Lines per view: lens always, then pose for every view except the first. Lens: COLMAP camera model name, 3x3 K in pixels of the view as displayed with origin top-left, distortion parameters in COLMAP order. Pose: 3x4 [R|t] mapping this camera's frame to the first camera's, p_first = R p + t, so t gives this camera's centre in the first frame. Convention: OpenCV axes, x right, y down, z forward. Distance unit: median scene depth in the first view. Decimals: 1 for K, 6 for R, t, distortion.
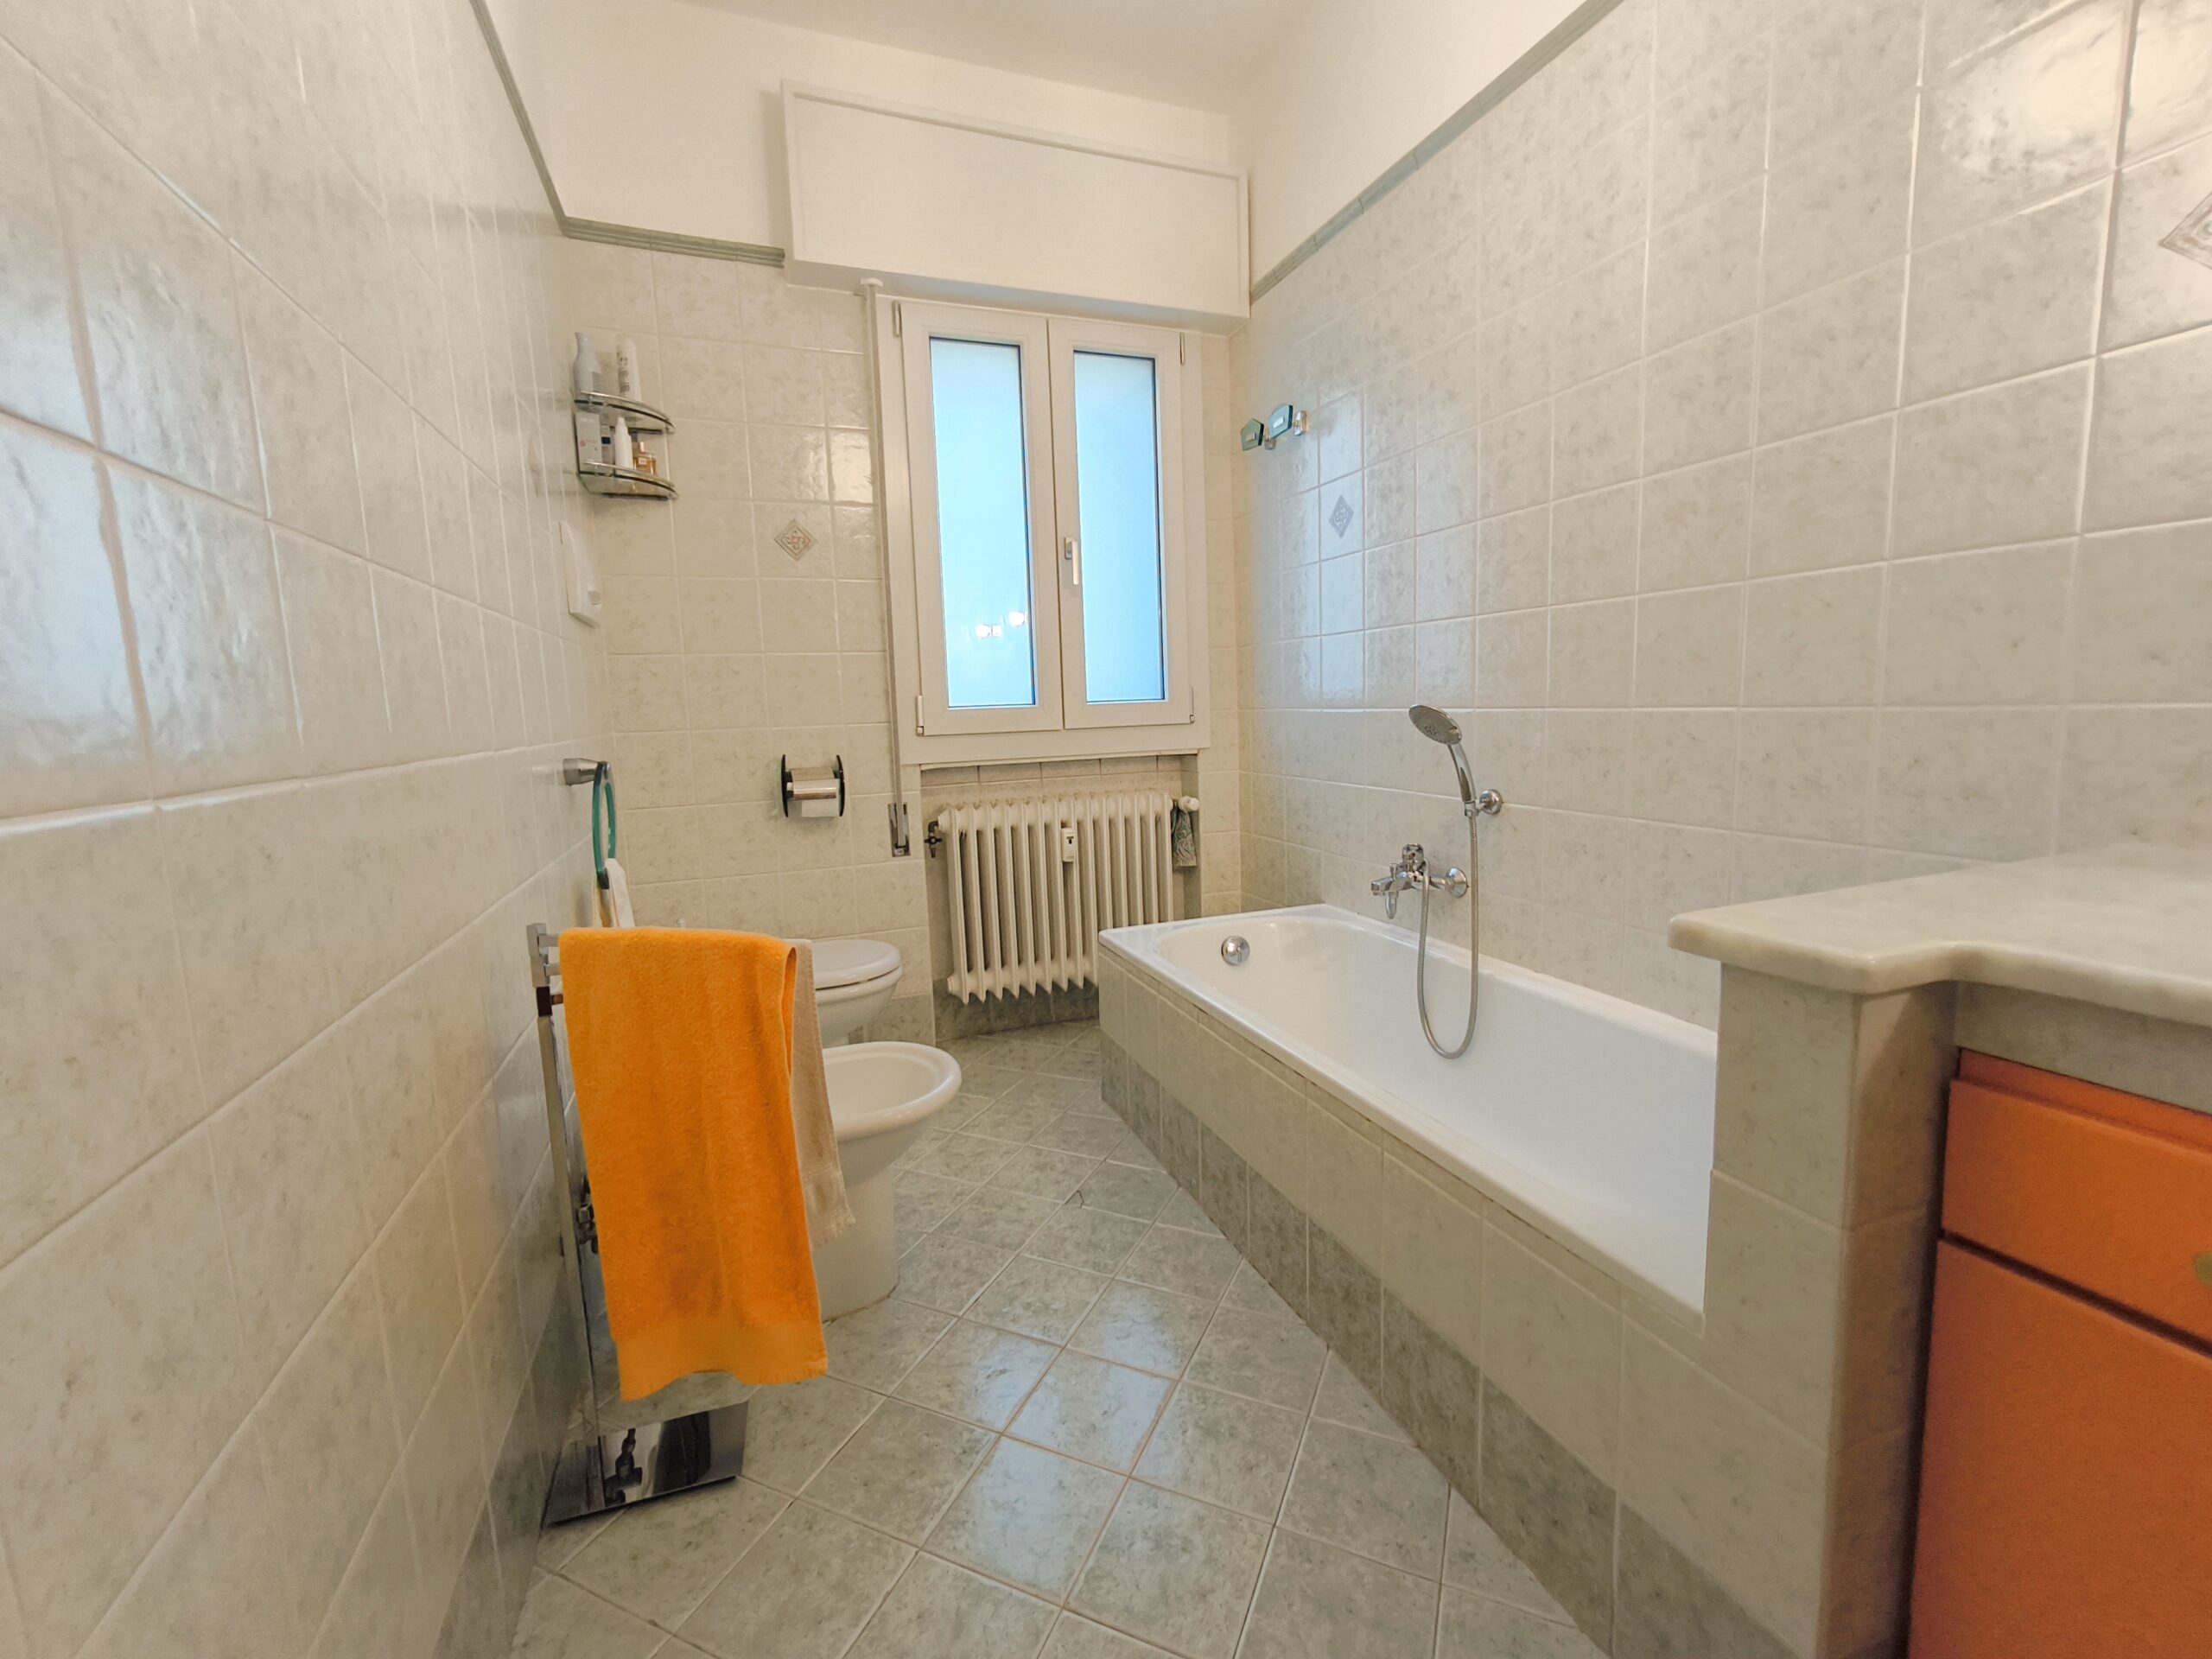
lens RADIAL K [[962.1, 0, 1114.1], [0, 962.1, 837.2], [0, 0, 1]] dist [-0.007873, 0.008282]
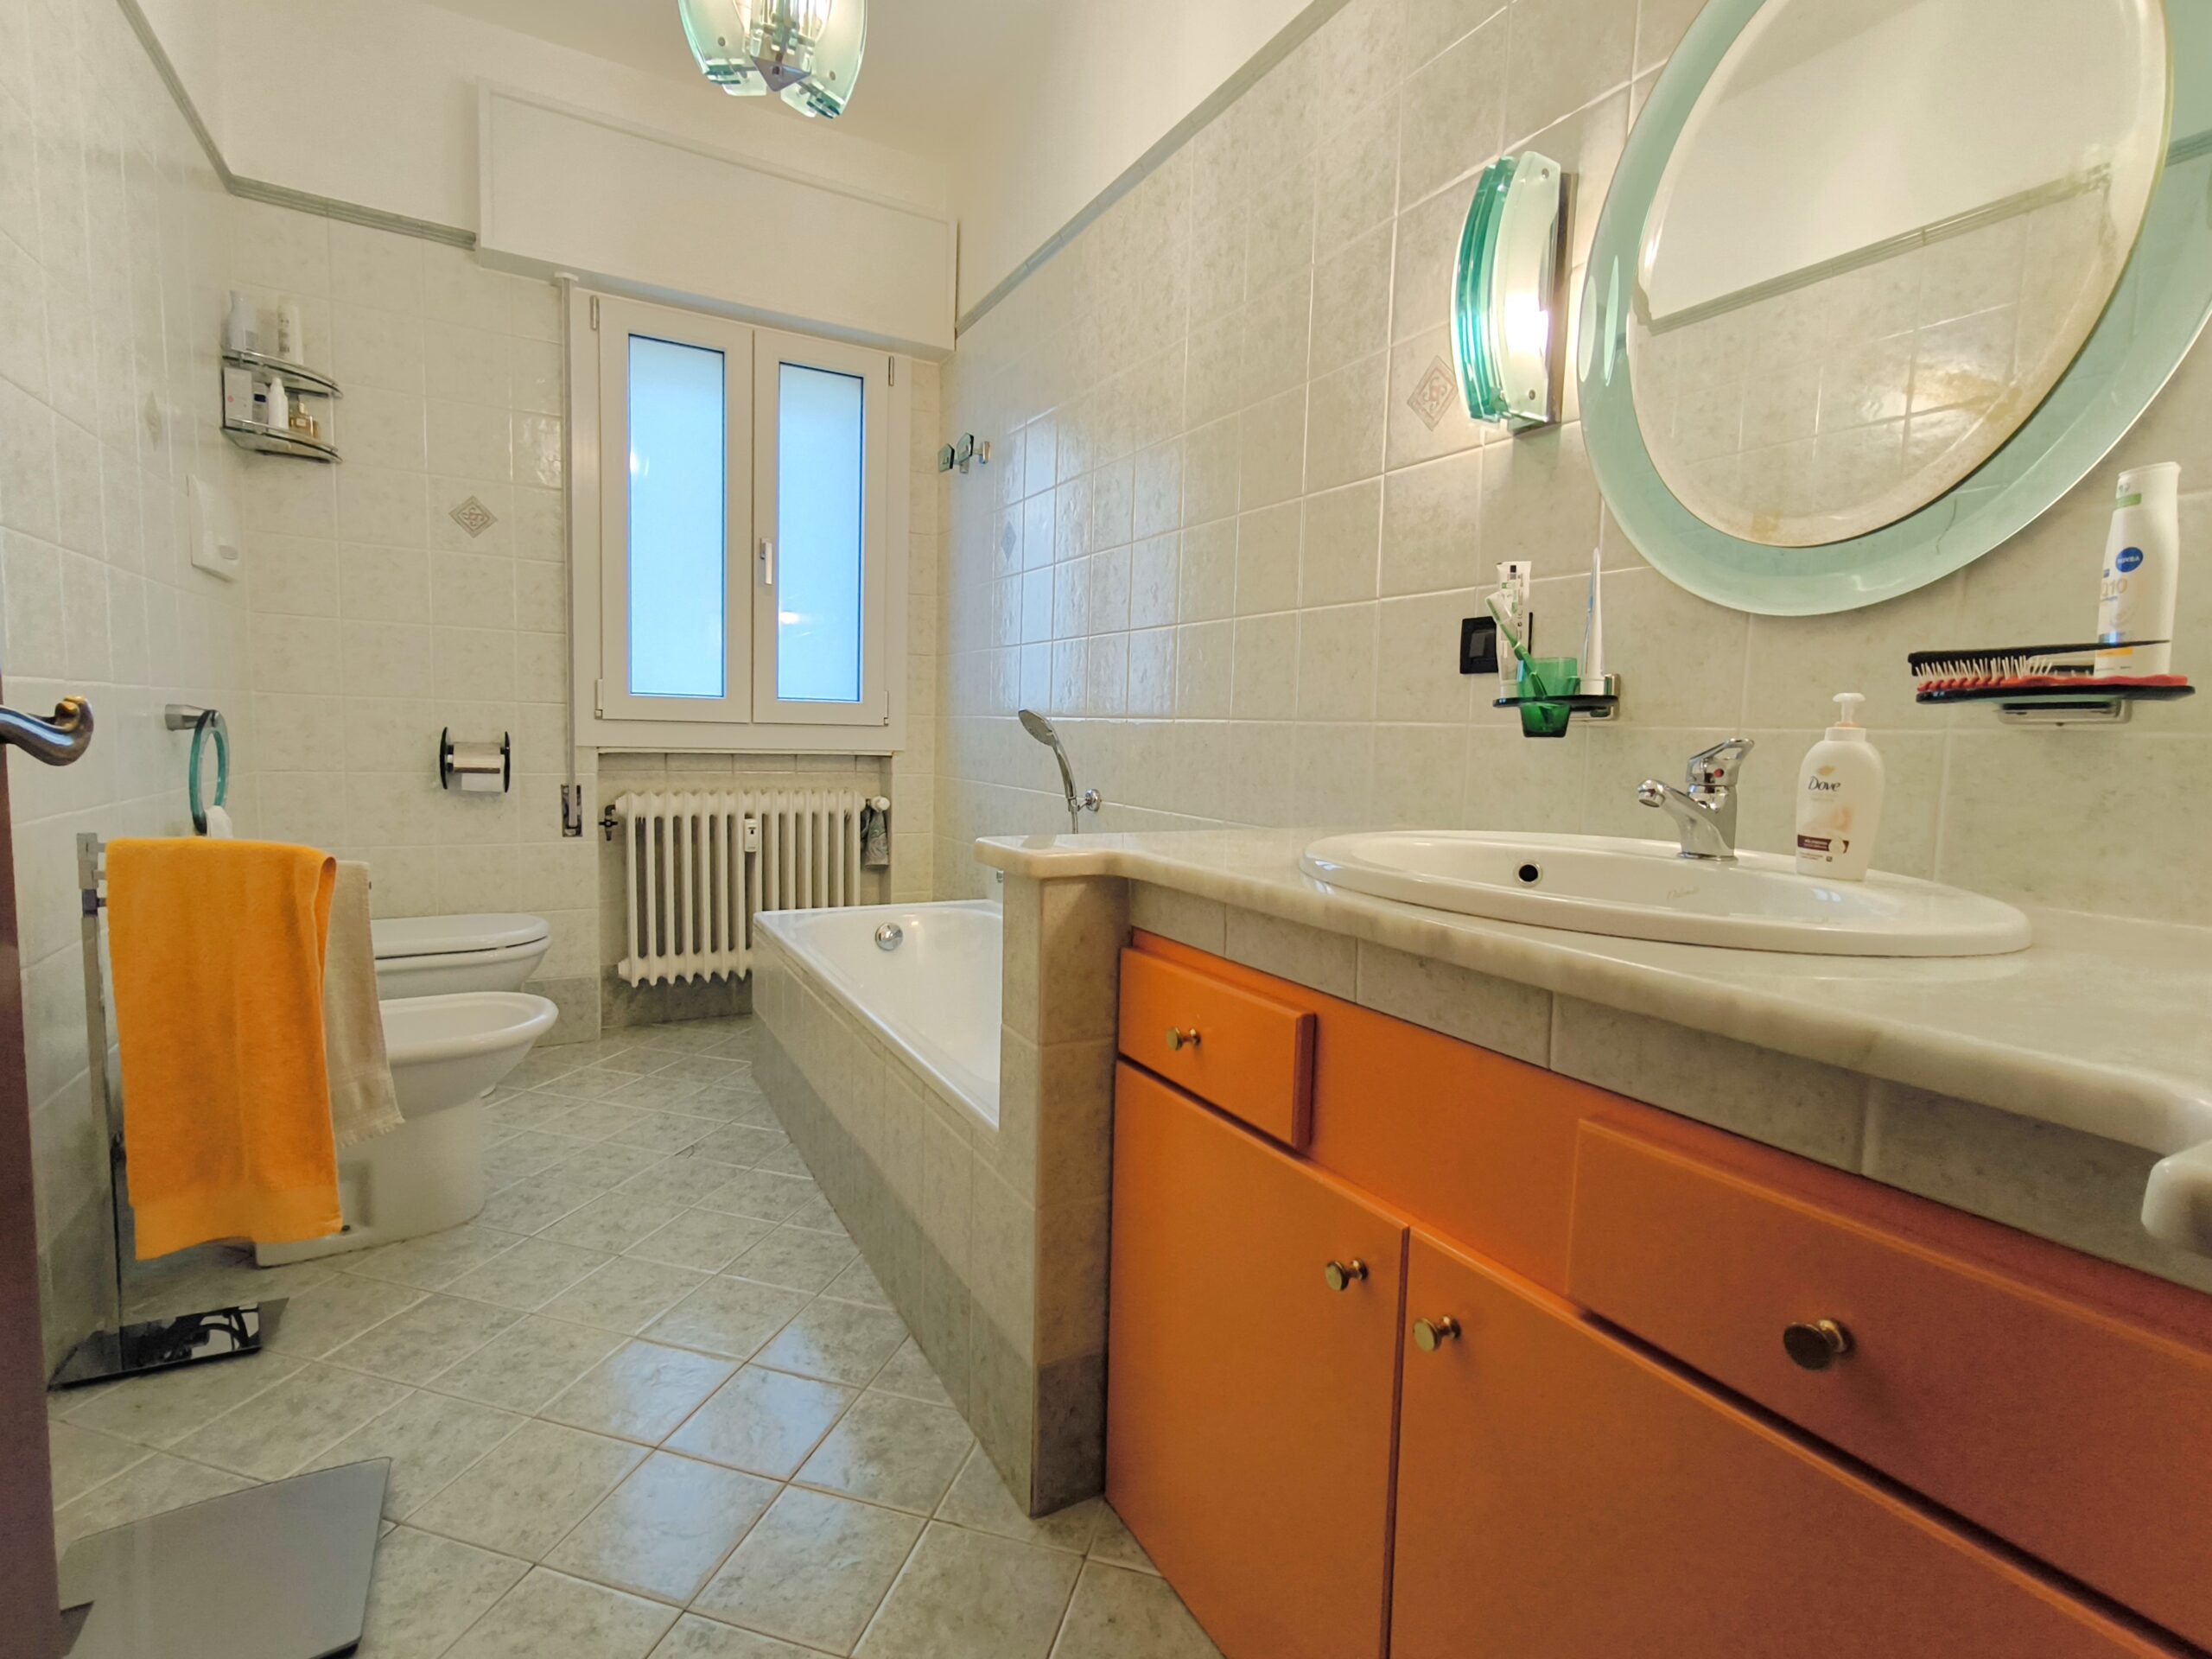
lens RADIAL K [[1054.6, 0, 1112.3], [0, 1054.6, 838.1], [0, 0, 1]] dist [-0.004385, 0.007059]
pose [[0.987377, 0.047659, 0.151050, 0.207921], [-0.041863, 0.998268, -0.041326, 0.052551], [-0.152758, 0.034481, 0.987662, -0.210131]]
